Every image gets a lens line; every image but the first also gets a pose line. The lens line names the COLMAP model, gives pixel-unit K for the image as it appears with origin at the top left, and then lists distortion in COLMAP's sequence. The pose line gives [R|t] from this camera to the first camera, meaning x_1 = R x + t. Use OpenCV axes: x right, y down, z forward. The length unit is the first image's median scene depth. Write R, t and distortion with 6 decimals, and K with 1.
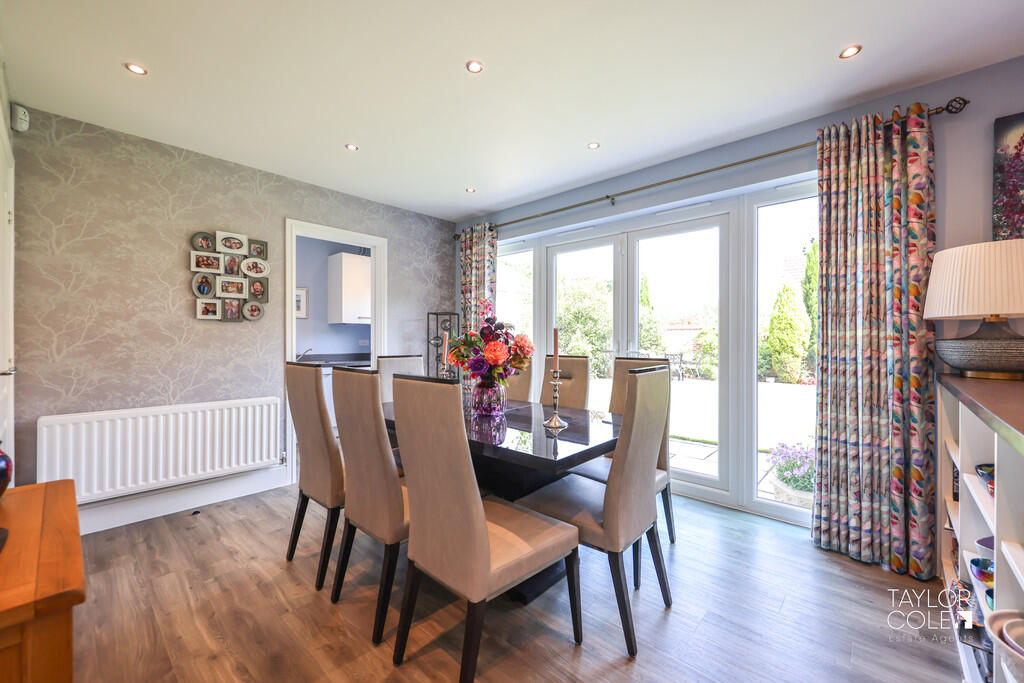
lens RADIAL K [[413.1, 0, 508.5], [0, 413.1, 339.6], [0, 0, 1]] dist [-0.001286, 0.001137]
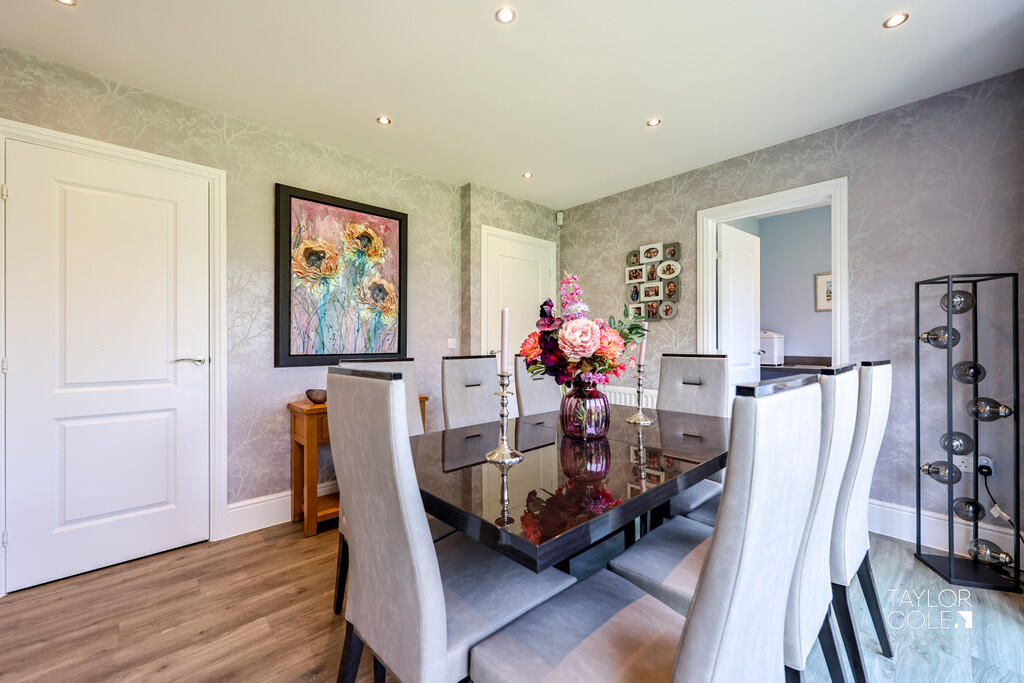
lens RADIAL K [[413.1, 0, 513.6], [0, 413.1, 343.6], [0, 0, 1]] dist [-0.001286, 0.001137]
pose [[-0.073083, 0.001672, -0.997324, 0.534555], [0.003385, 0.999993, 0.001428, 0.016208], [0.997320, -0.003271, -0.073088, 0.737861]]
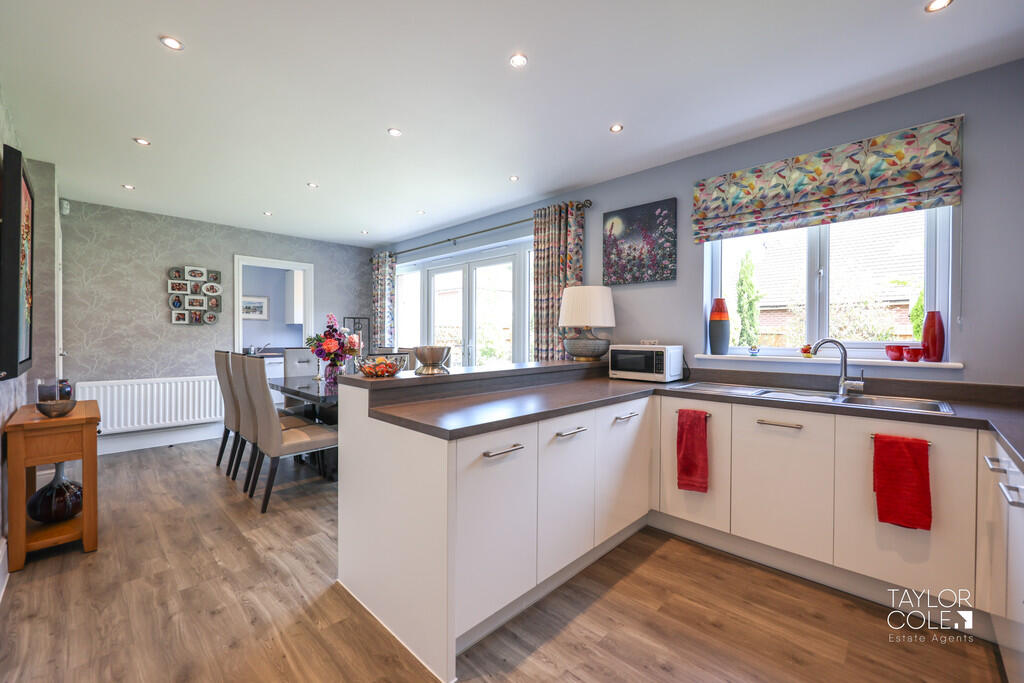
lens RADIAL K [[413.1, 0, 503.6], [0, 413.1, 339.0], [0, 0, 1]] dist [-0.001286, 0.001137]
pose [[0.999499, 0.003308, -0.031482, 0.545208], [-0.003026, 0.999955, 0.009030, -0.009670], [0.031511, -0.008930, 0.999464, -0.519190]]
